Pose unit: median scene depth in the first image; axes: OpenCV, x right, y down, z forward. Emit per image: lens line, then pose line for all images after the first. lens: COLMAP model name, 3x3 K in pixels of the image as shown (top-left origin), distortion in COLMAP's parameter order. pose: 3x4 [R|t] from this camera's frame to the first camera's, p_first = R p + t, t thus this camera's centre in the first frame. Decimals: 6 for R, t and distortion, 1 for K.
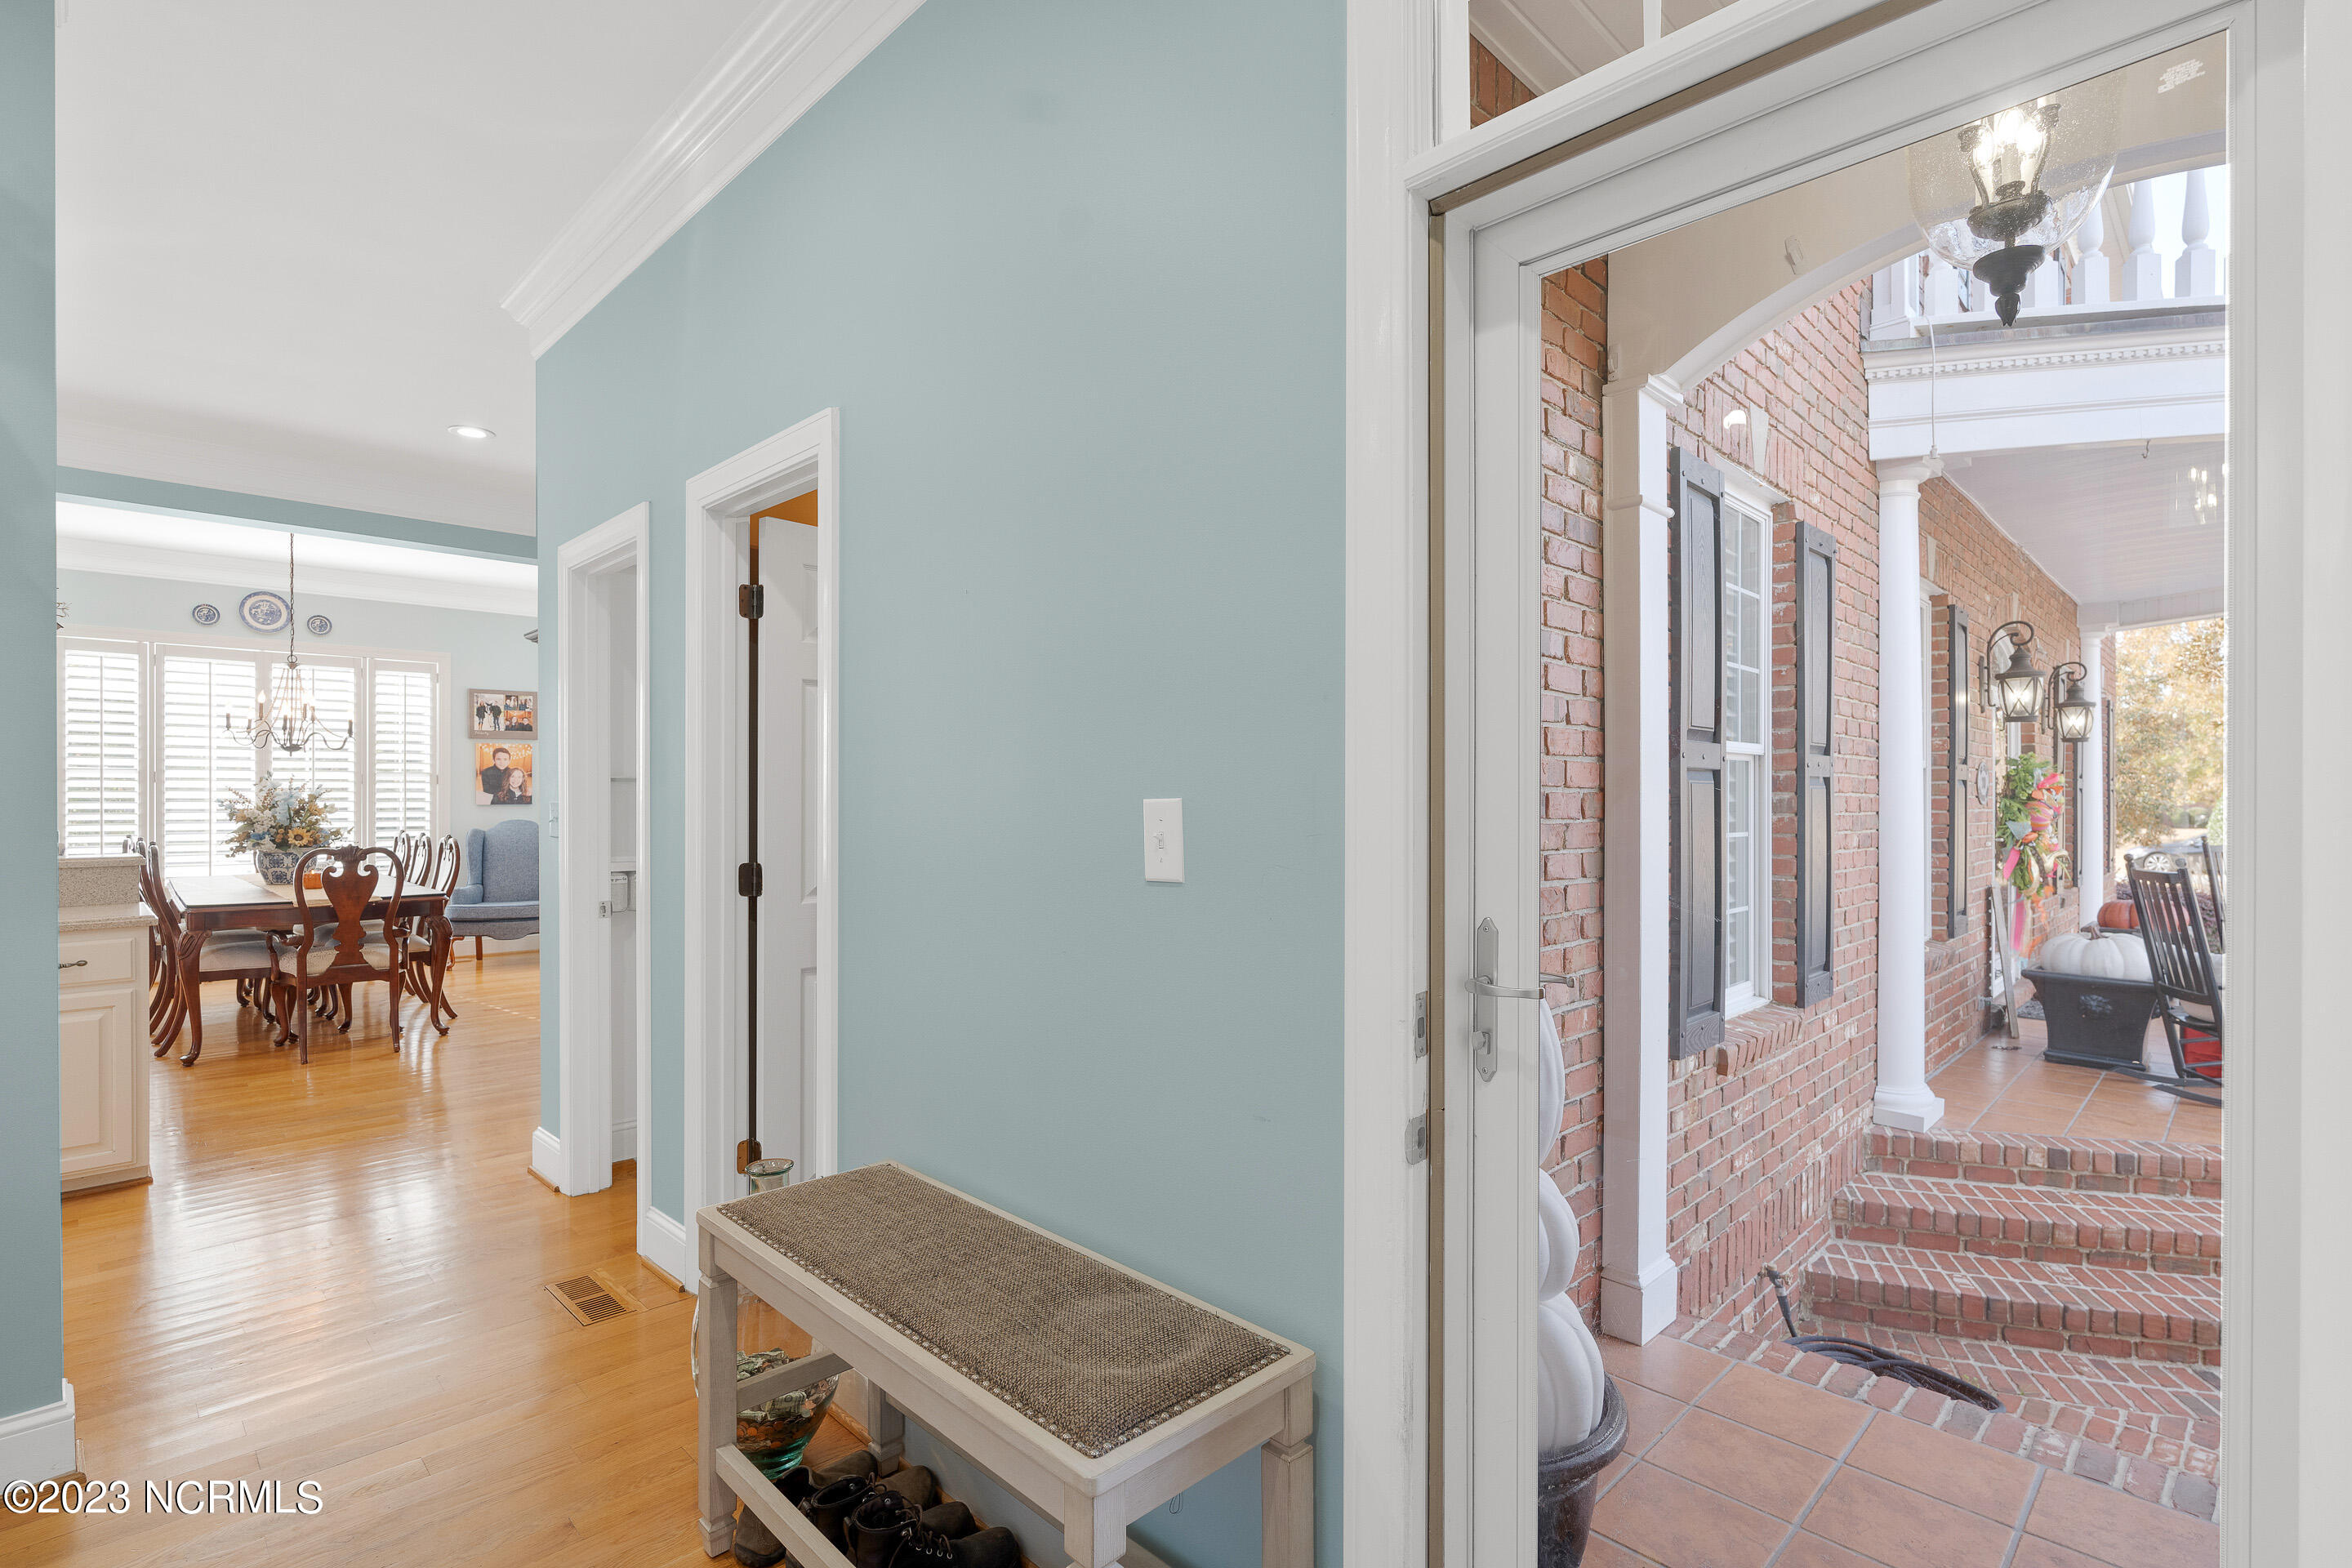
lens RADIAL K [[1136.0, 0, 1195.4], [0, 1136.0, 794.0], [0, 0, 1]] dist [-0.000731, -0.001743]
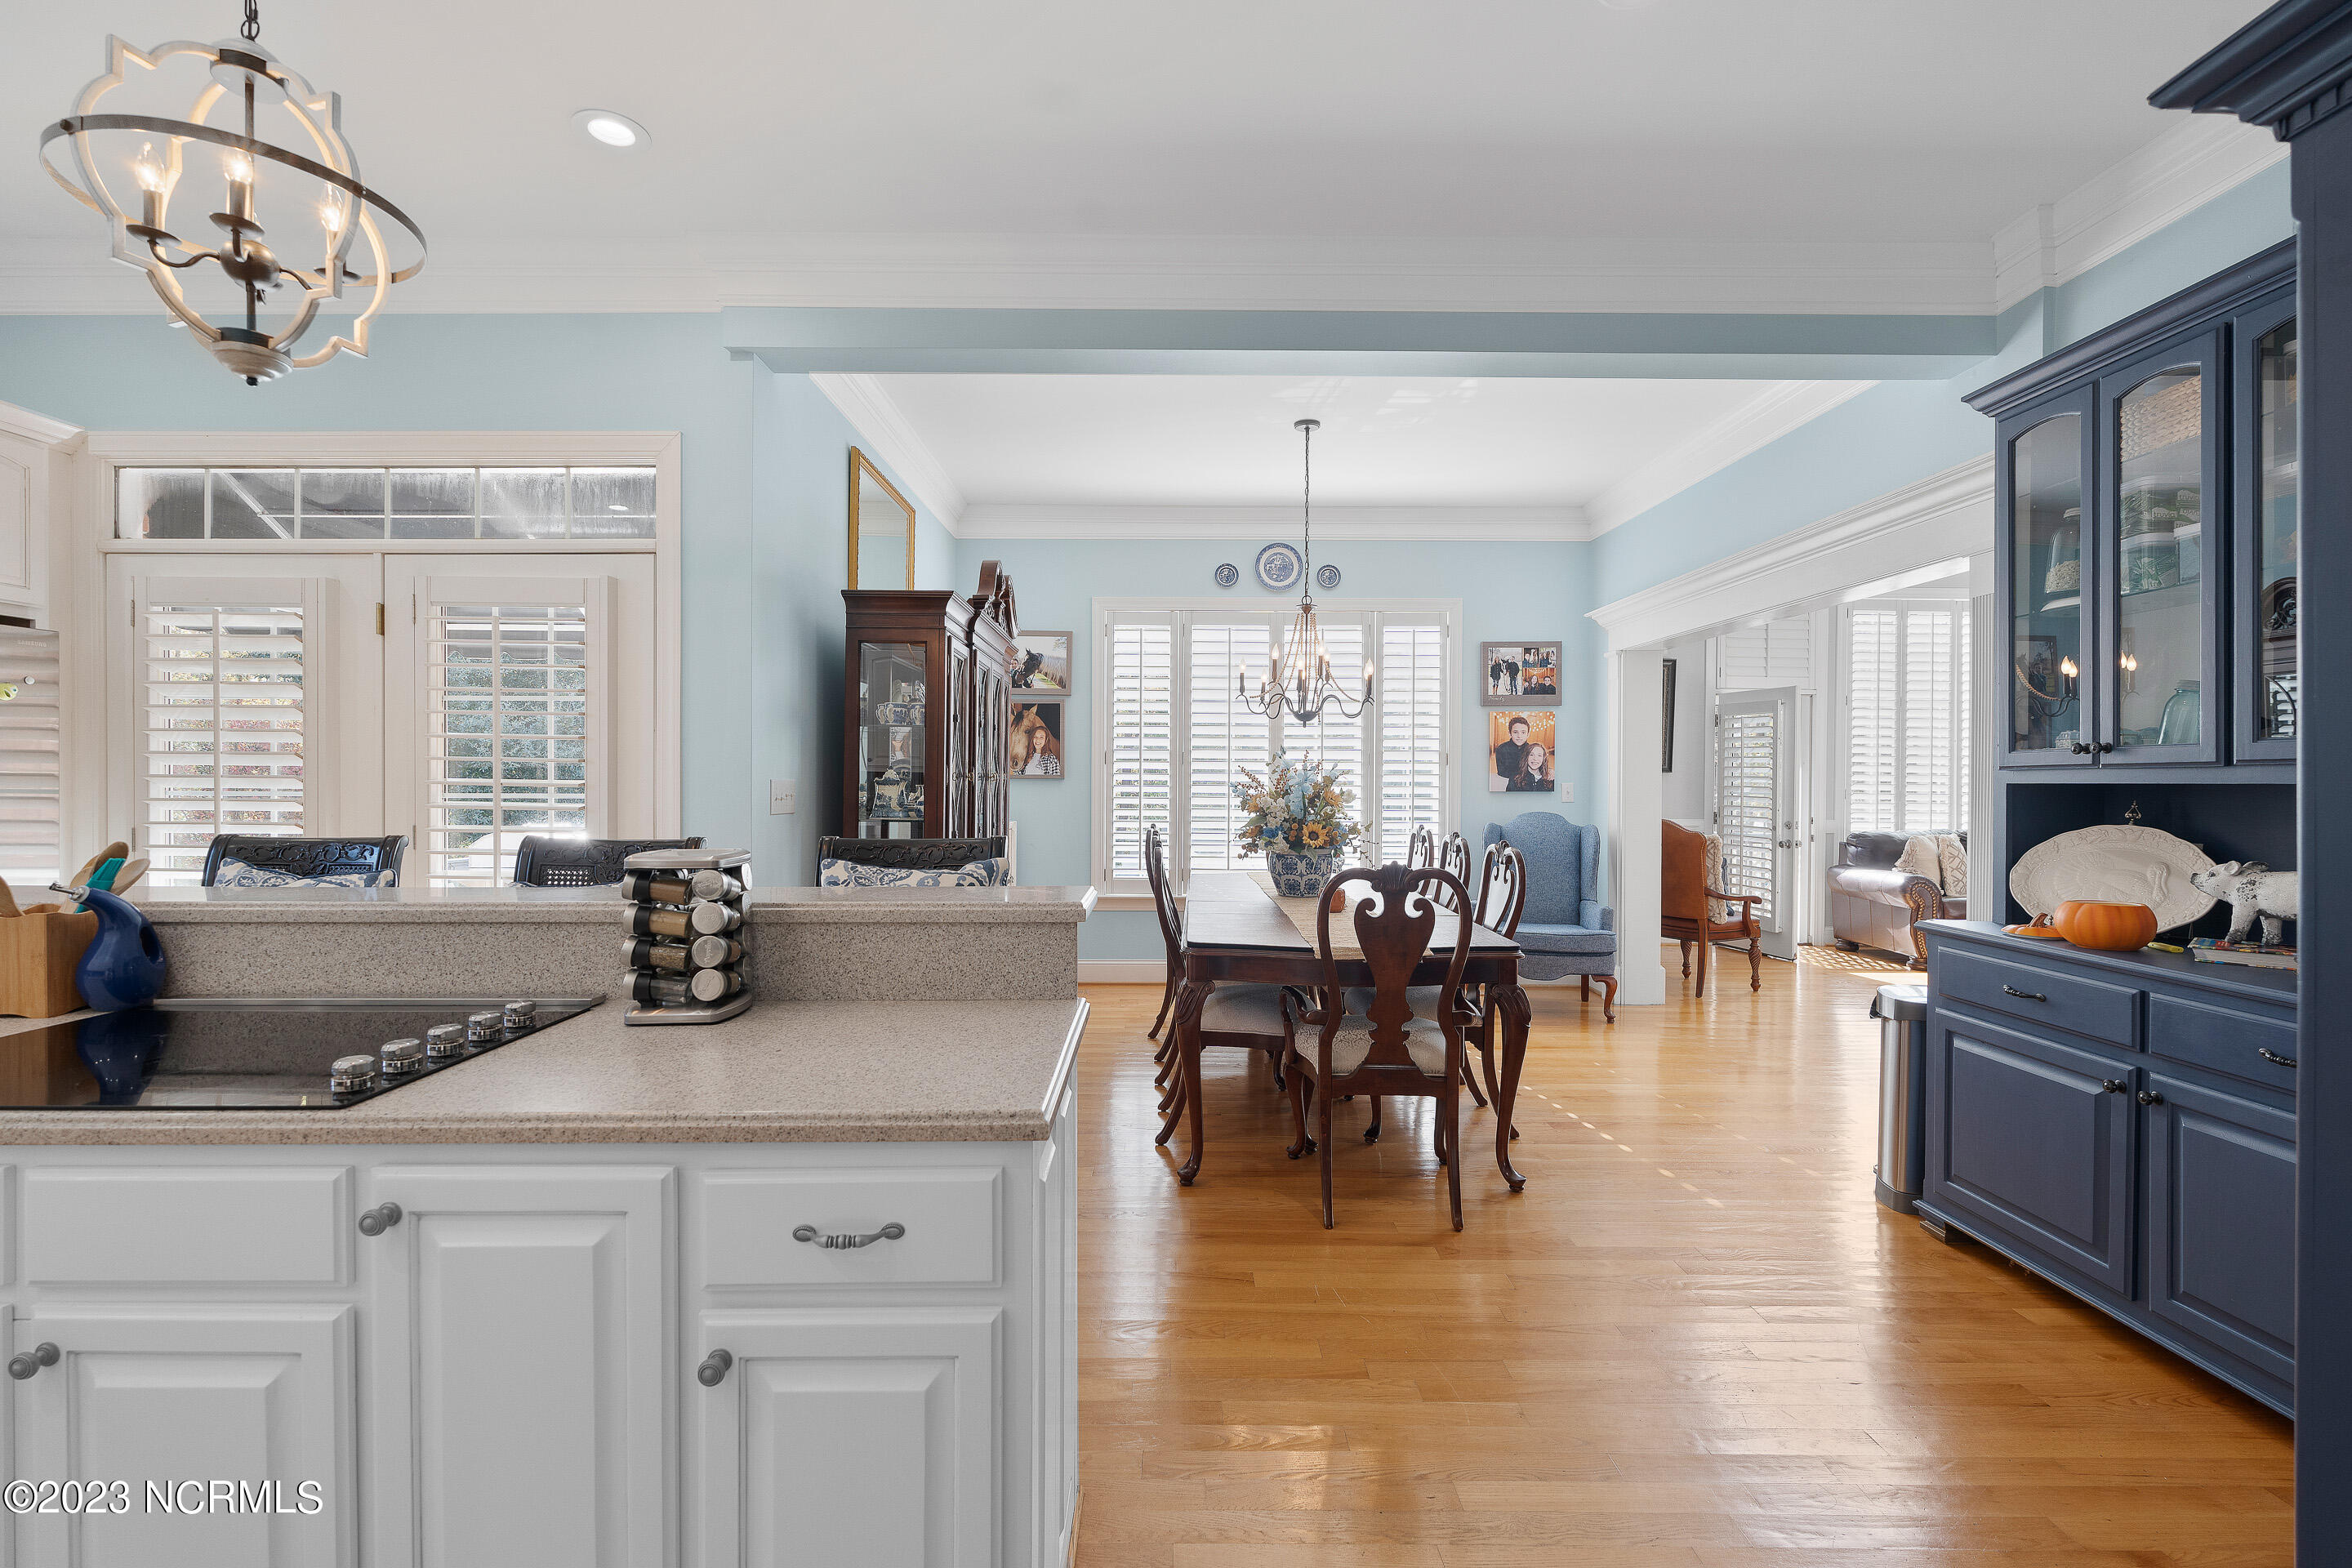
lens RADIAL K [[1041.4, 0, 1168.2], [0, 1041.4, 788.1], [0, 0, 1]] dist [0.000236, -0.000248]
pose [[0.704262, 0.007994, -0.709895, -0.357456], [-0.002669, 0.999959, 0.008613, 0.002145], [0.709935, -0.004171, 0.704255, 0.433211]]
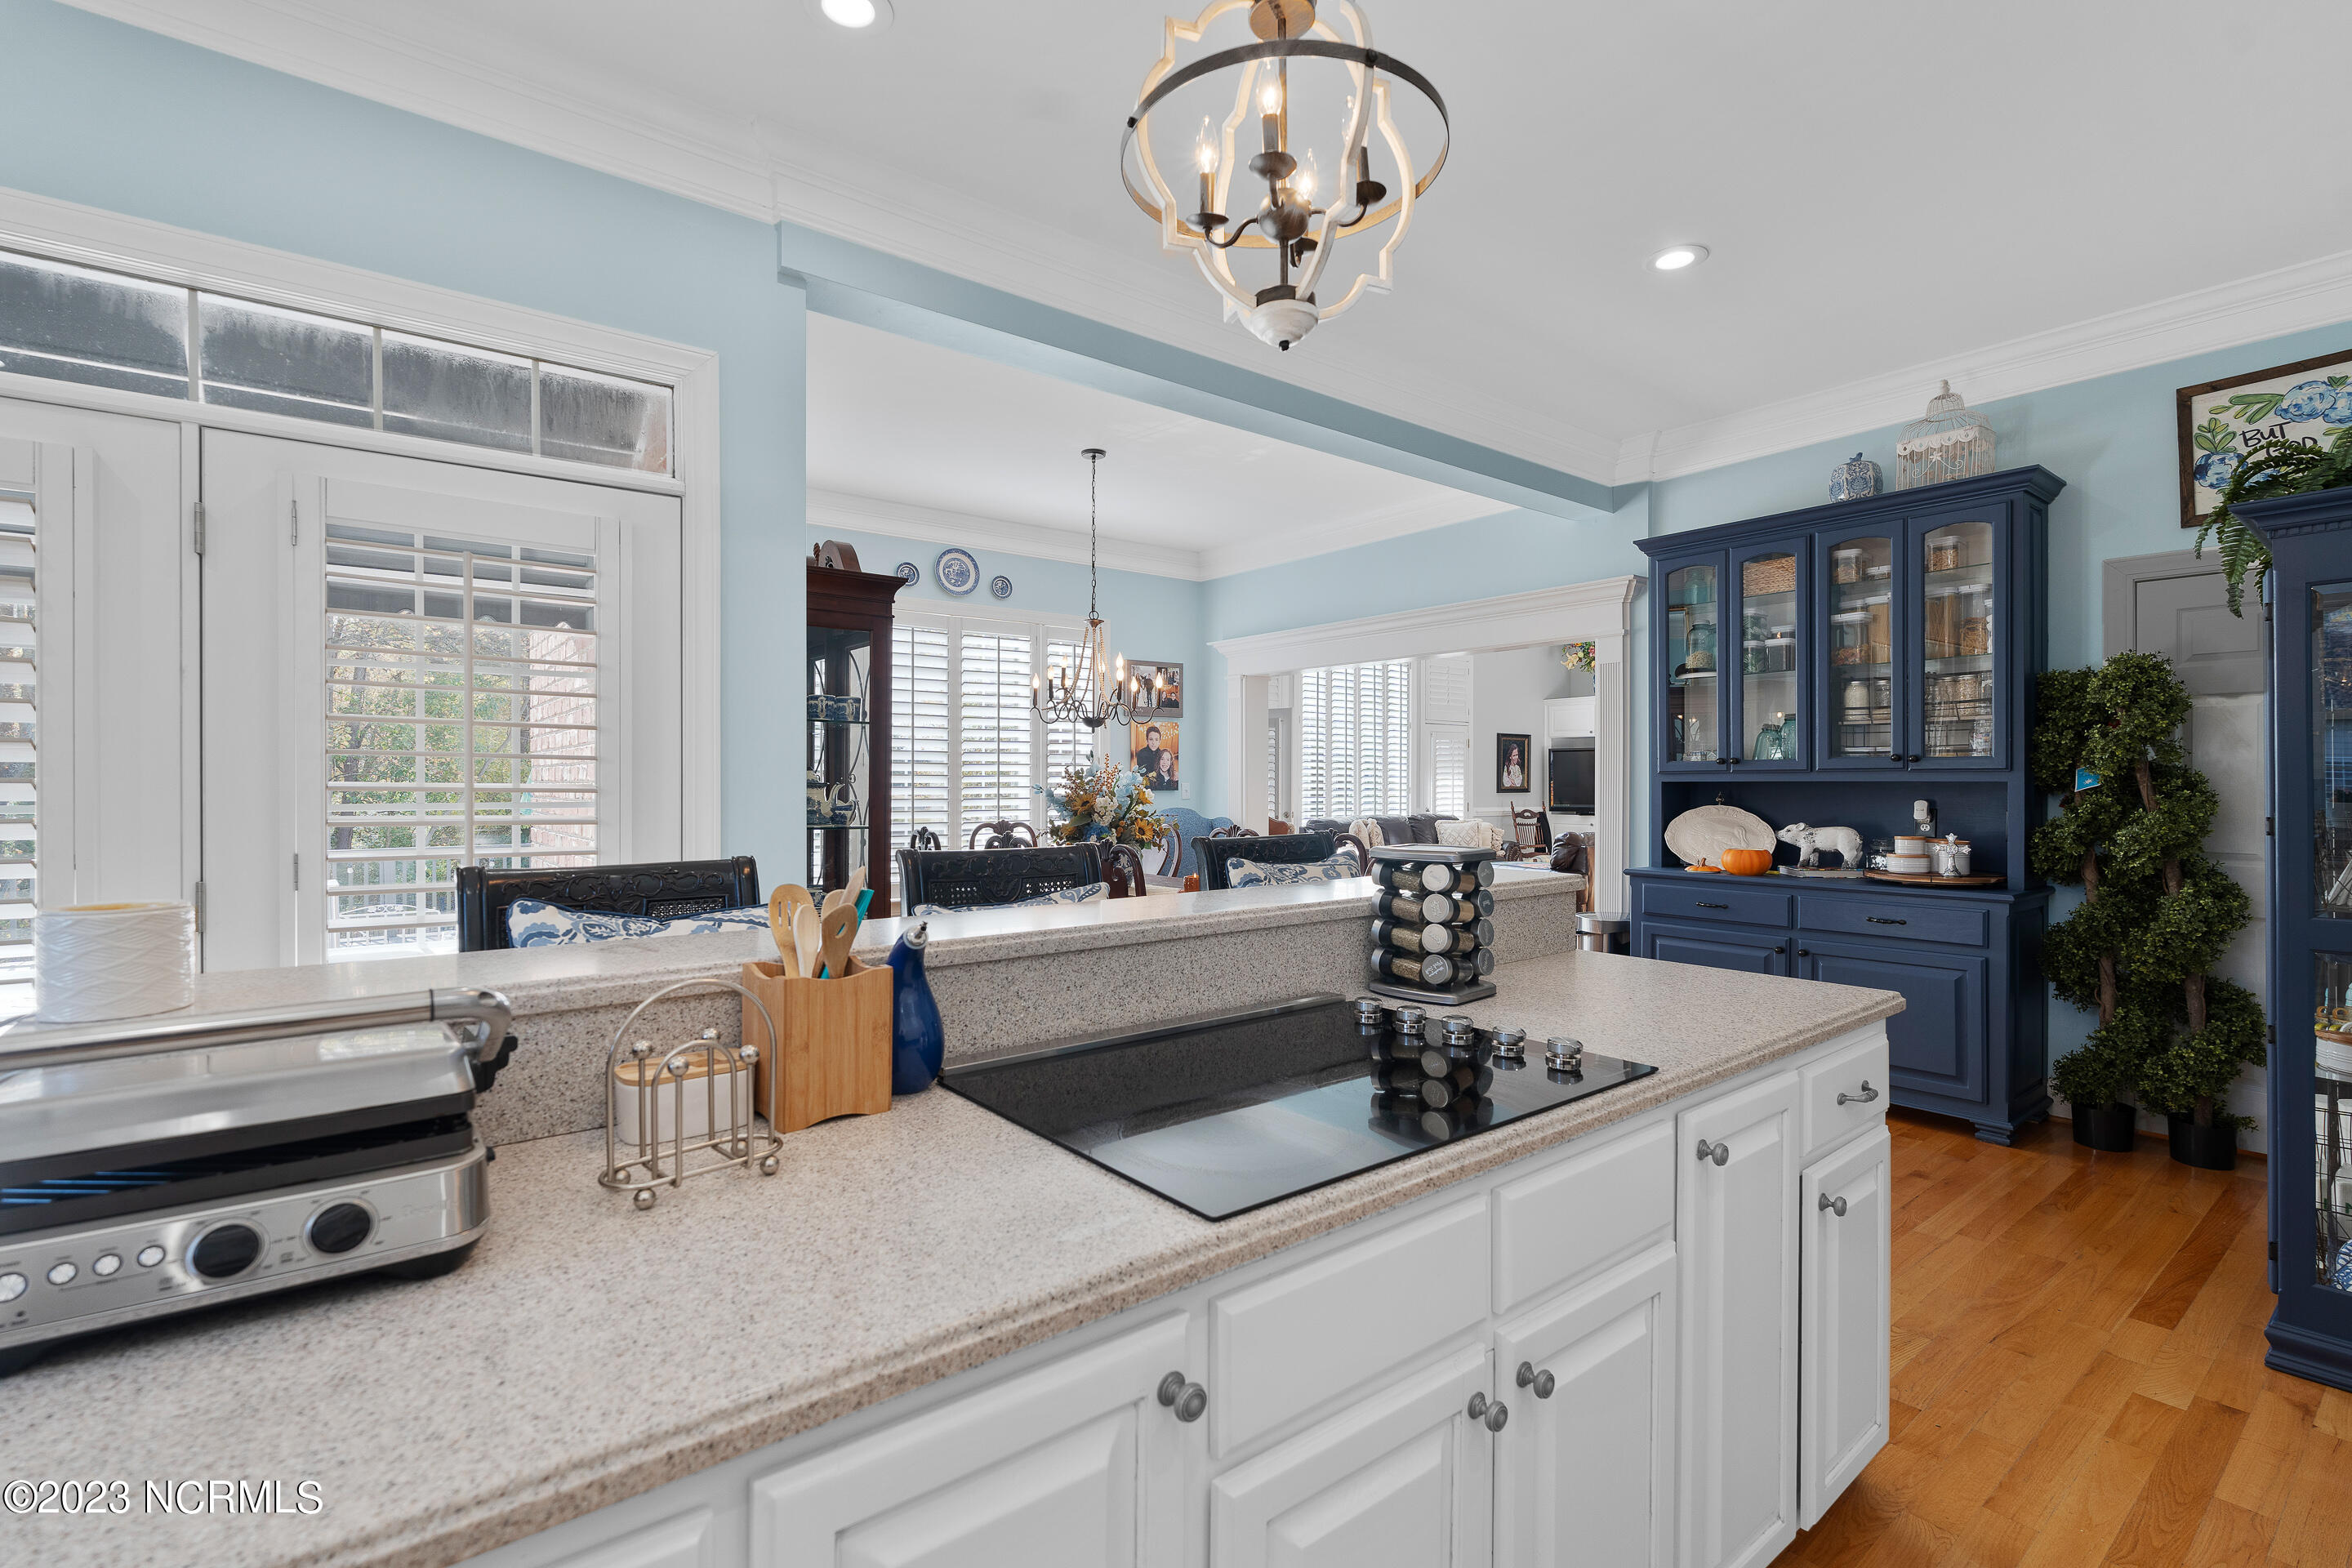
lens RADIAL K [[1041.4, 0, 1160.0], [0, 1041.4, 779.2], [0, 0, 1]] dist [0.000236, -0.000248]
pose [[0.990592, -0.001803, -0.136836, -0.632706], [0.001493, 0.999996, -0.002368, 0.002710], [0.136839, 0.002141, 0.990591, 0.256139]]
